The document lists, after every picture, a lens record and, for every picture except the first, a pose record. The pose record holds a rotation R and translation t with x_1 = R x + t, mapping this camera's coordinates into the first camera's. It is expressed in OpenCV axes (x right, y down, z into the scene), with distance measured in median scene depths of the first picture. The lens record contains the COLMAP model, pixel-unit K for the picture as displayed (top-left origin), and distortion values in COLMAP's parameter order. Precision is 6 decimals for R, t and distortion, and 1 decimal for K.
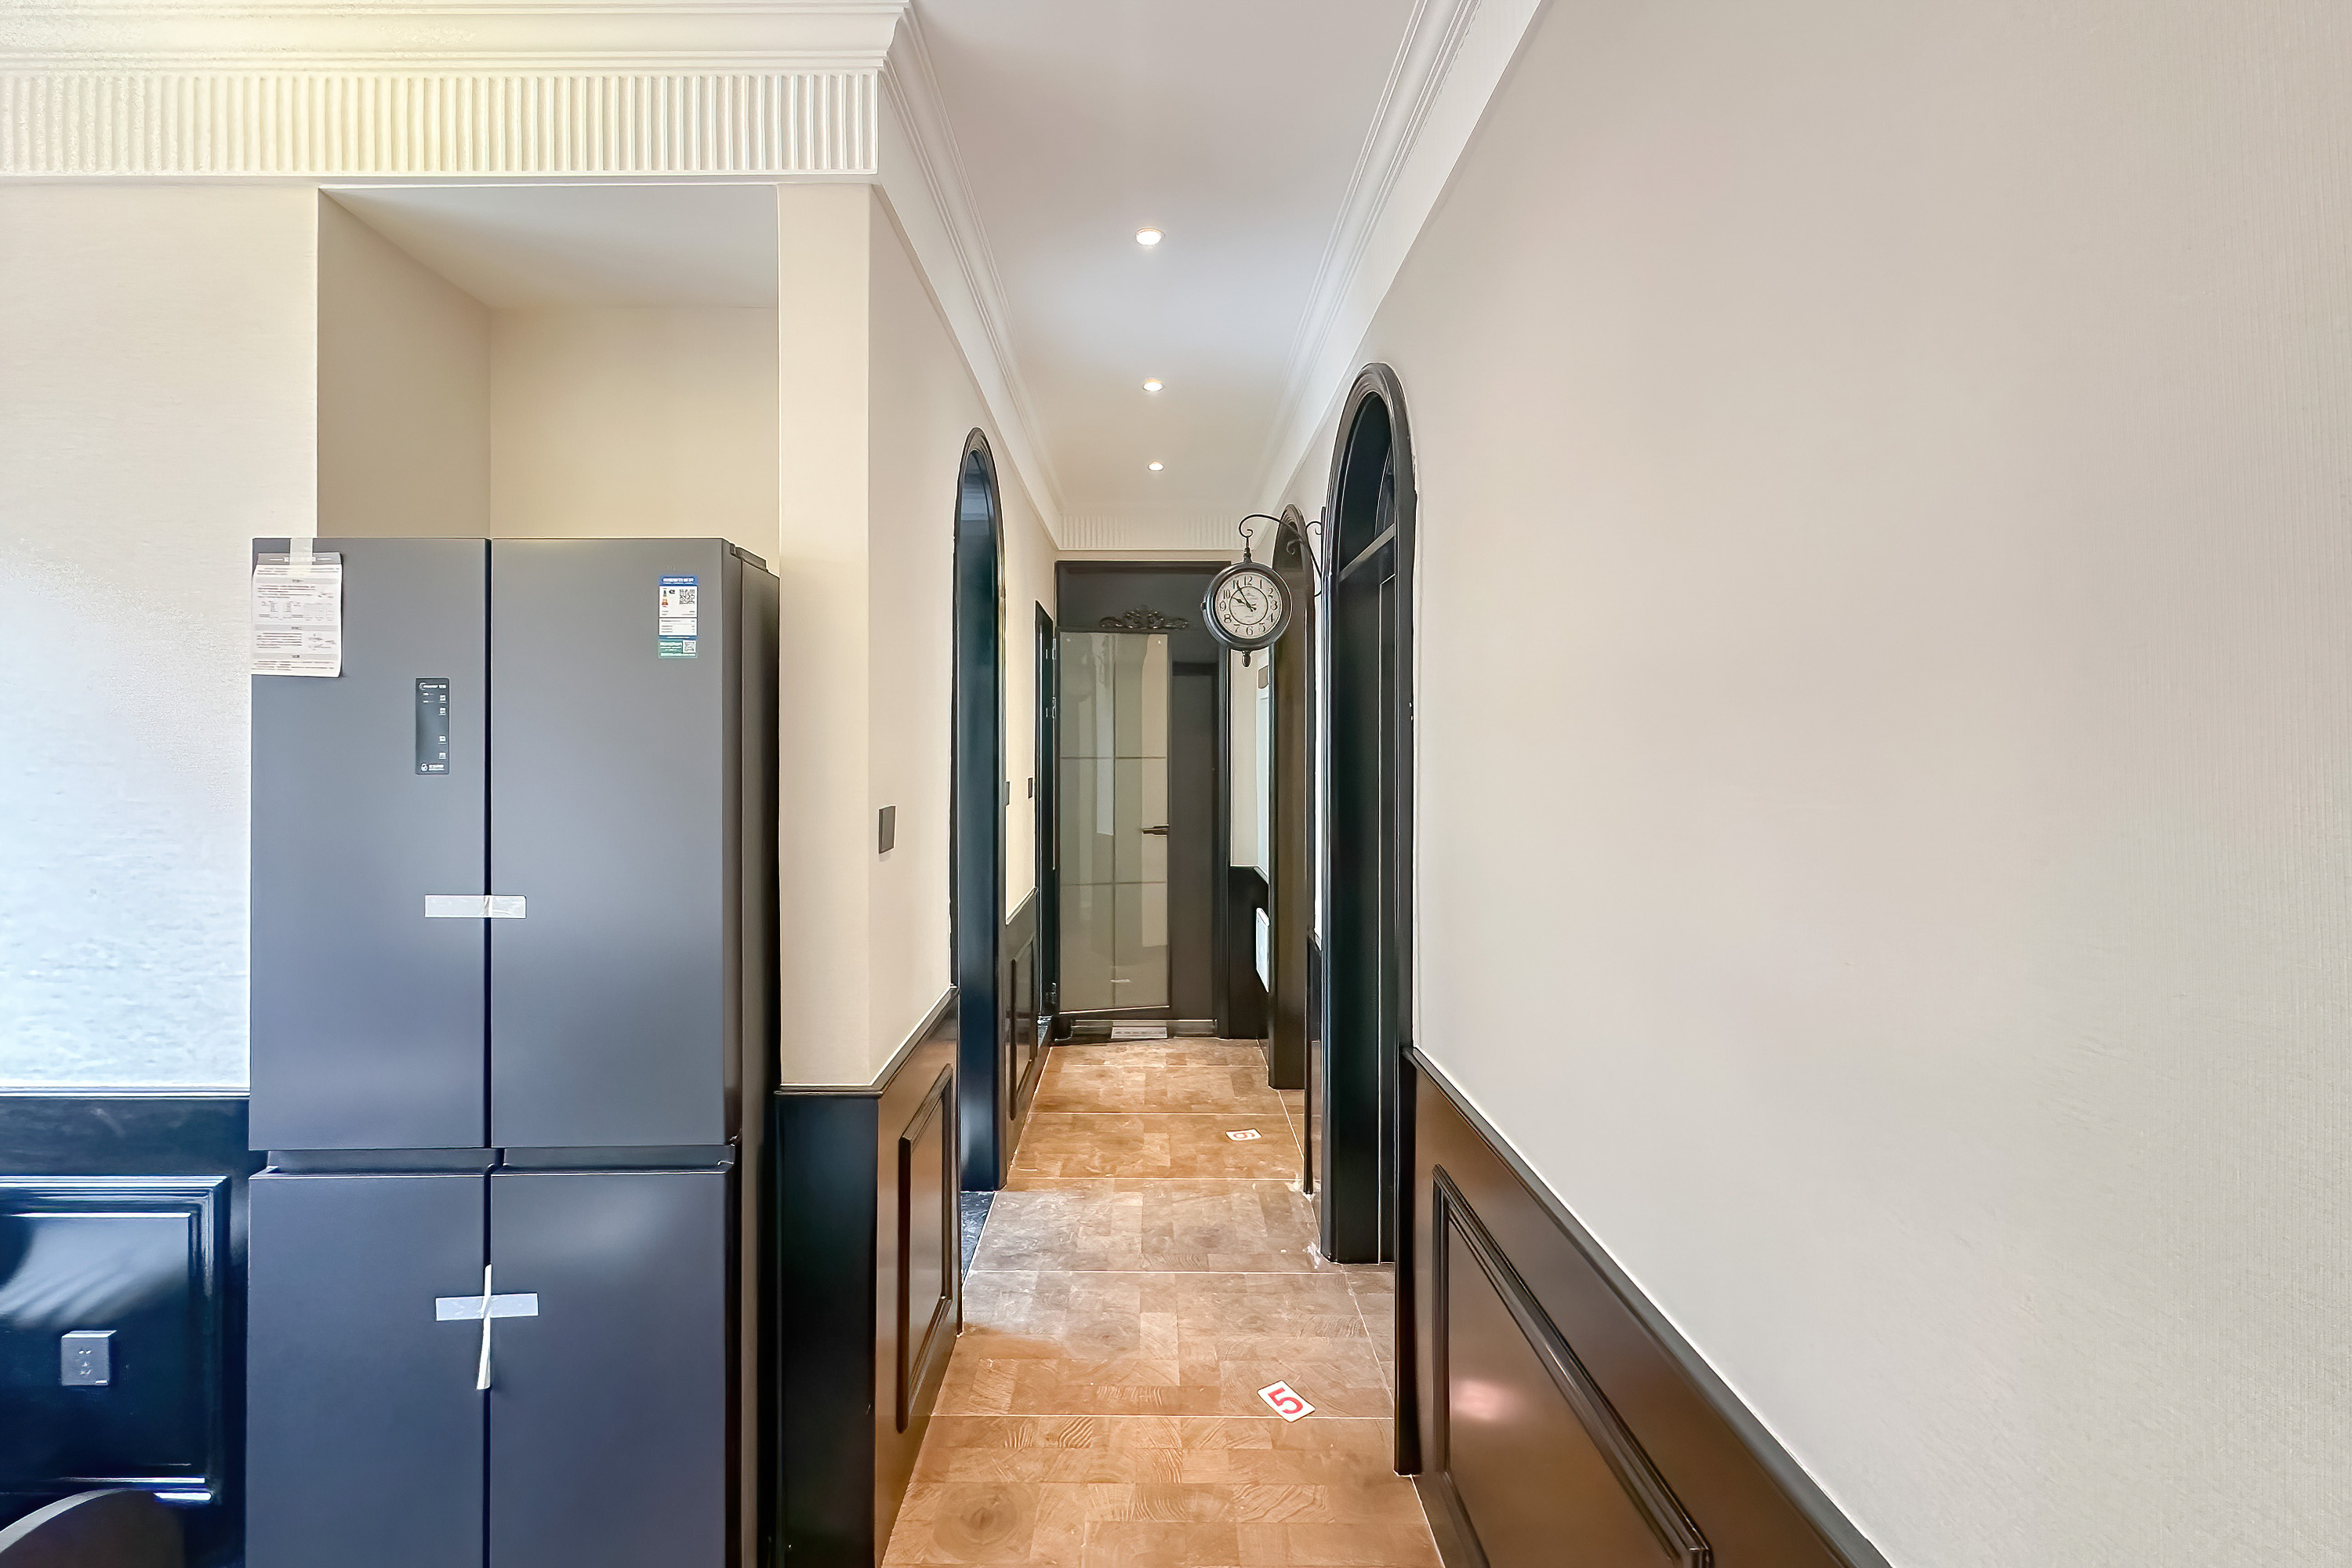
lens RADIAL K [[935.6, 0, 1179.2], [0, 935.6, 785.9], [0, 0, 1]] dist [-0.001791, 0.000614]
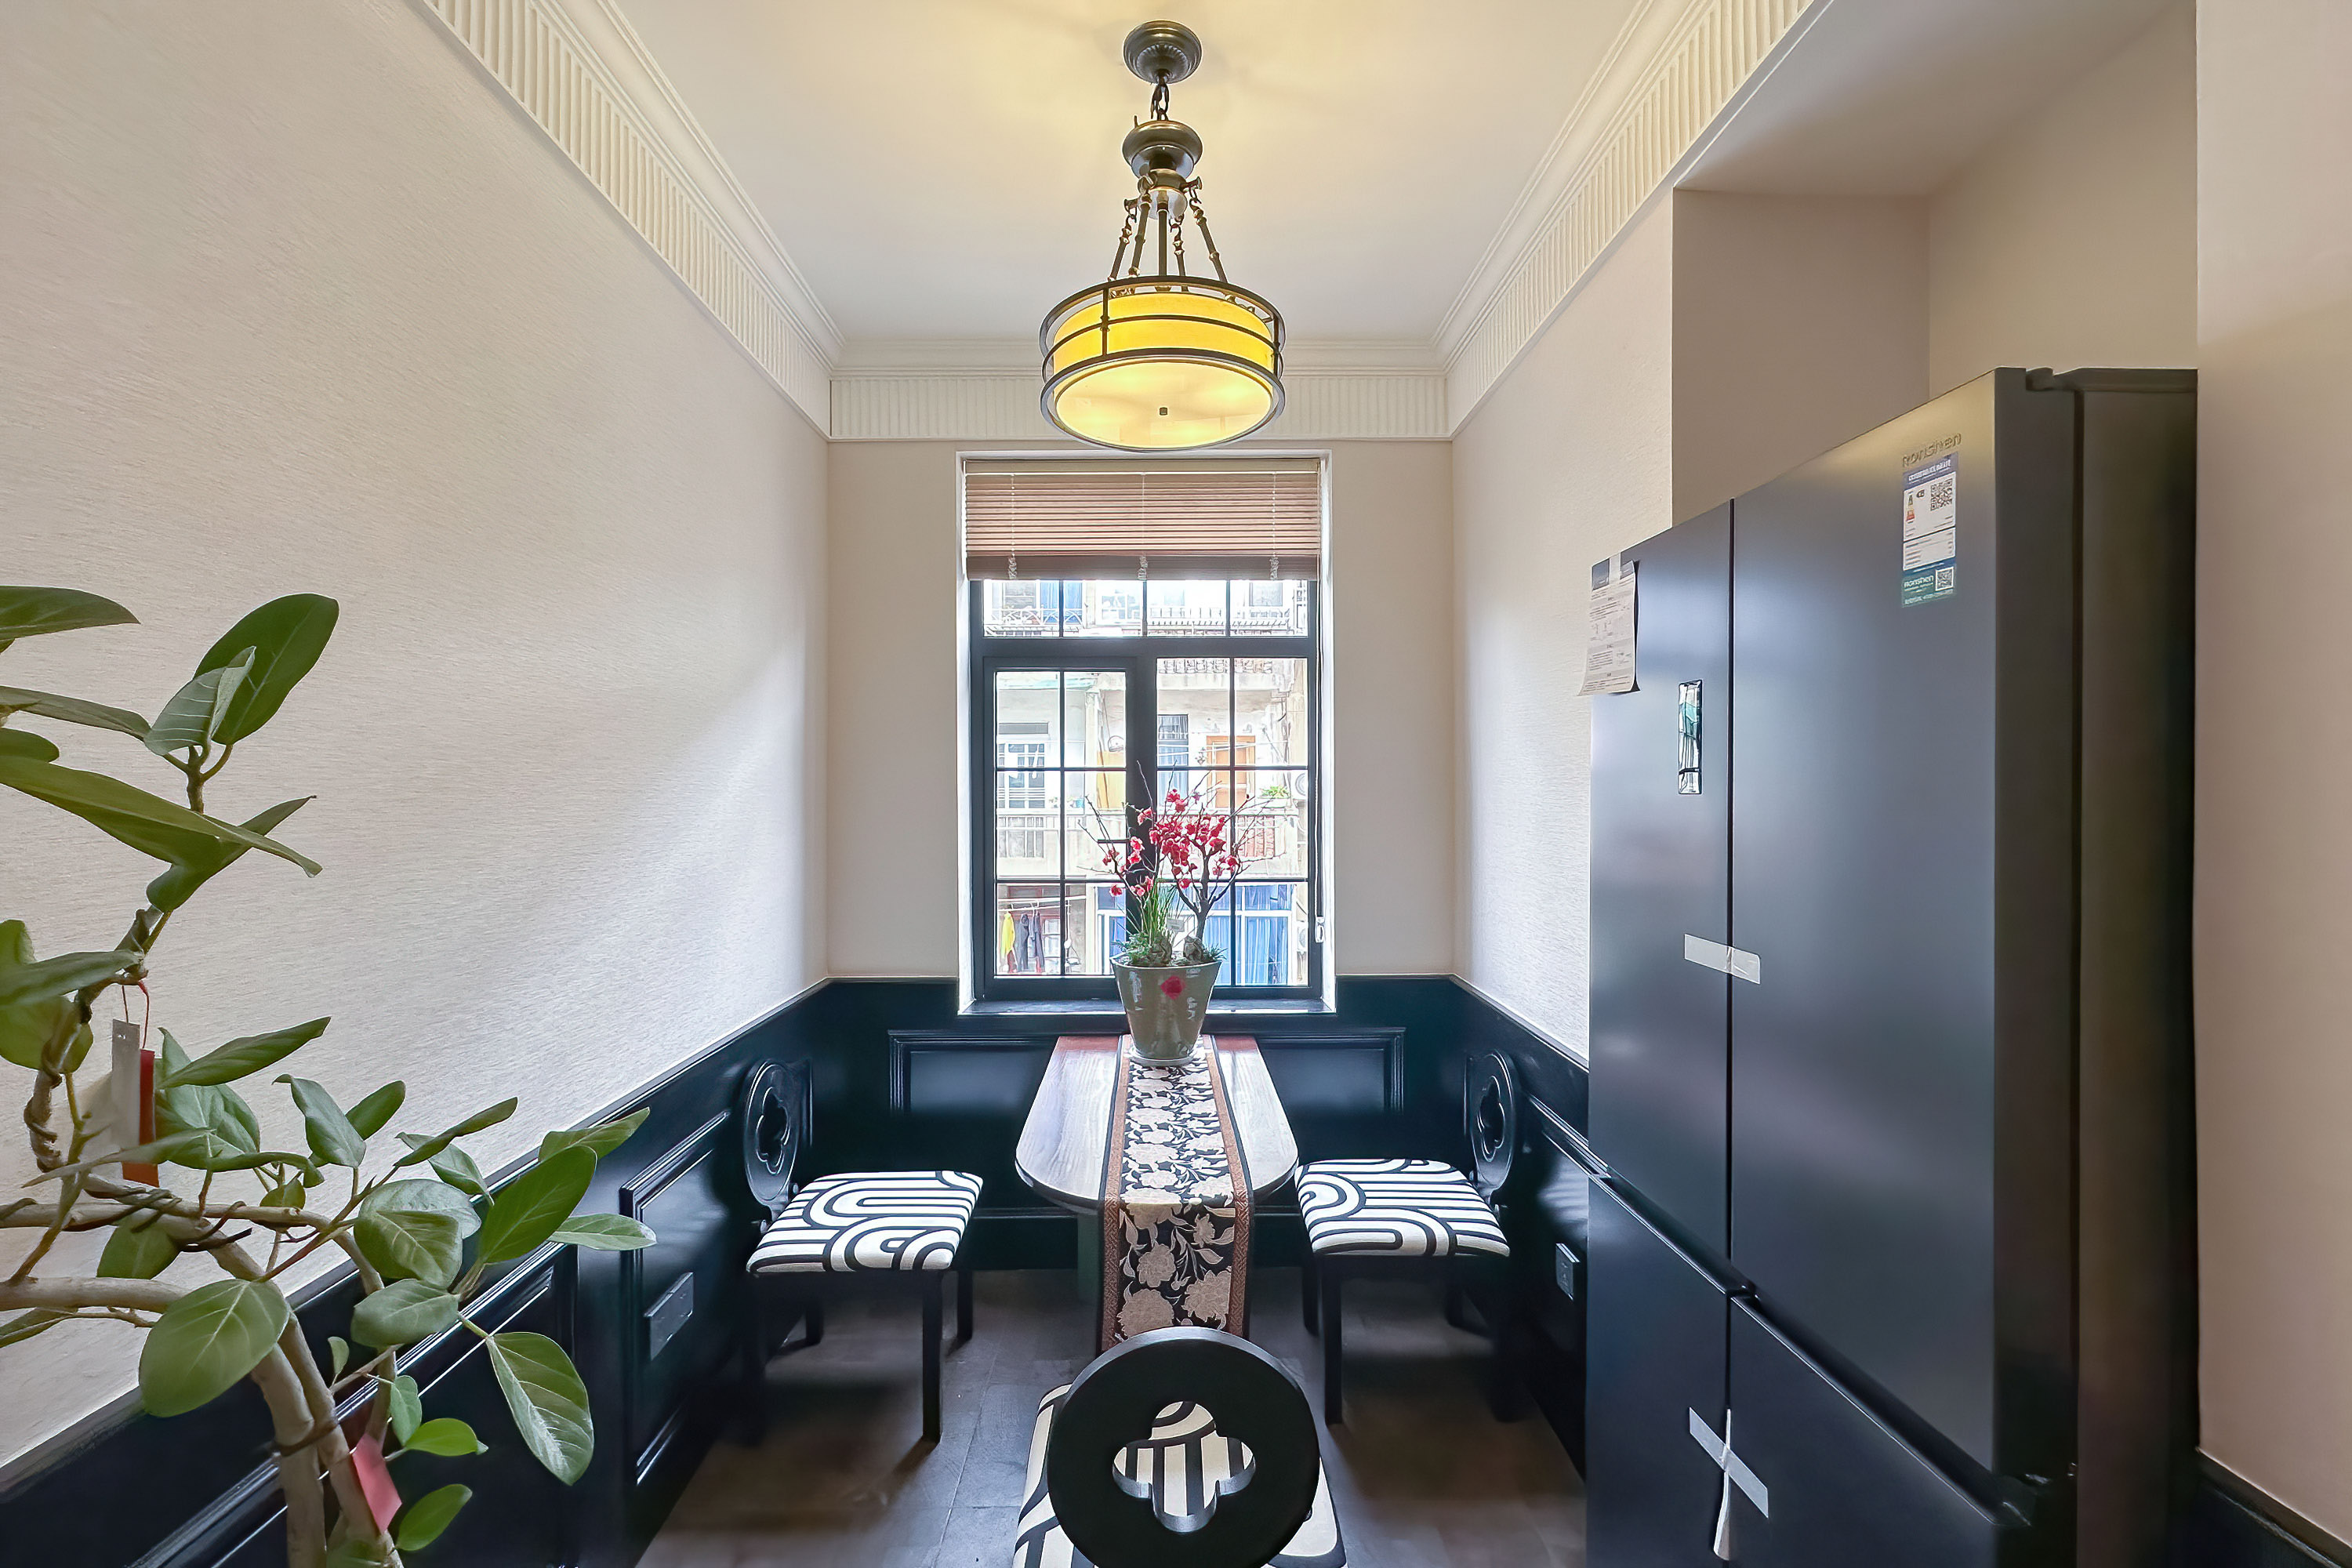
lens RADIAL K [[935.6, 0, 1177.4], [0, 935.6, 783.4], [0, 0, 1]] dist [-0.001791, 0.000614]
pose [[0.027594, -0.000803, -0.999619, 0.045417], [-0.001011, 0.999999, -0.000831, -0.020369], [0.999619, 0.001033, 0.027593, 0.505901]]
